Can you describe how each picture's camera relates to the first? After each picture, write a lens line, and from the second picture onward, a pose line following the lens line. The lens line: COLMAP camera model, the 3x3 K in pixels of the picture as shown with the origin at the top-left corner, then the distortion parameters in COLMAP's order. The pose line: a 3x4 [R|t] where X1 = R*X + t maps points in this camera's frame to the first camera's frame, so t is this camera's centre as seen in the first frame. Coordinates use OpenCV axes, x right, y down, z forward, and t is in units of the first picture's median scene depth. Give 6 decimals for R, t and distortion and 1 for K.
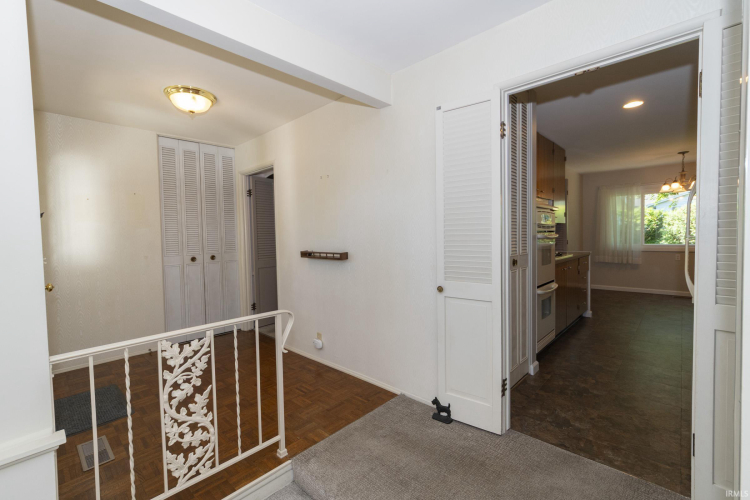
lens RADIAL K [[331.9, 0, 378.3], [0, 331.9, 247.7], [0, 0, 1]] dist [-0.001309, -0.000403]
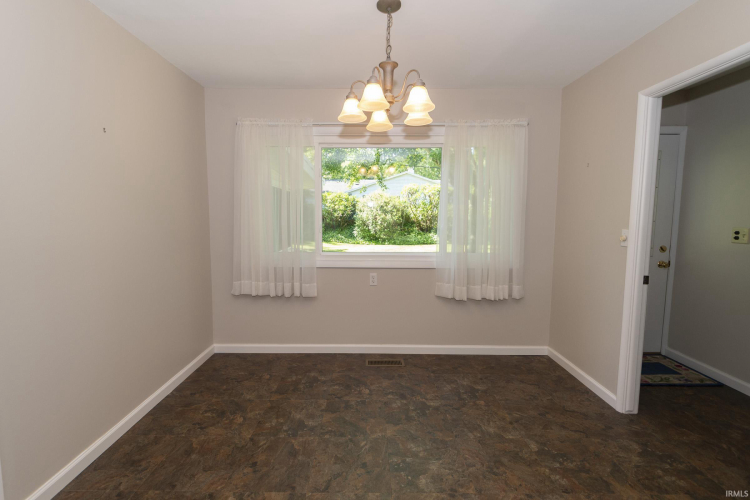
lens RADIAL K [[331.9, 0, 362.0], [0, 331.9, 244.2], [0, 0, 1]] dist [-0.001309, -0.000403]
pose [[0.749499, -0.041689, 0.660692, 0.514912], [0.012262, 0.998718, 0.049107, -0.045413], [-0.661892, -0.028704, 0.749049, 0.585175]]
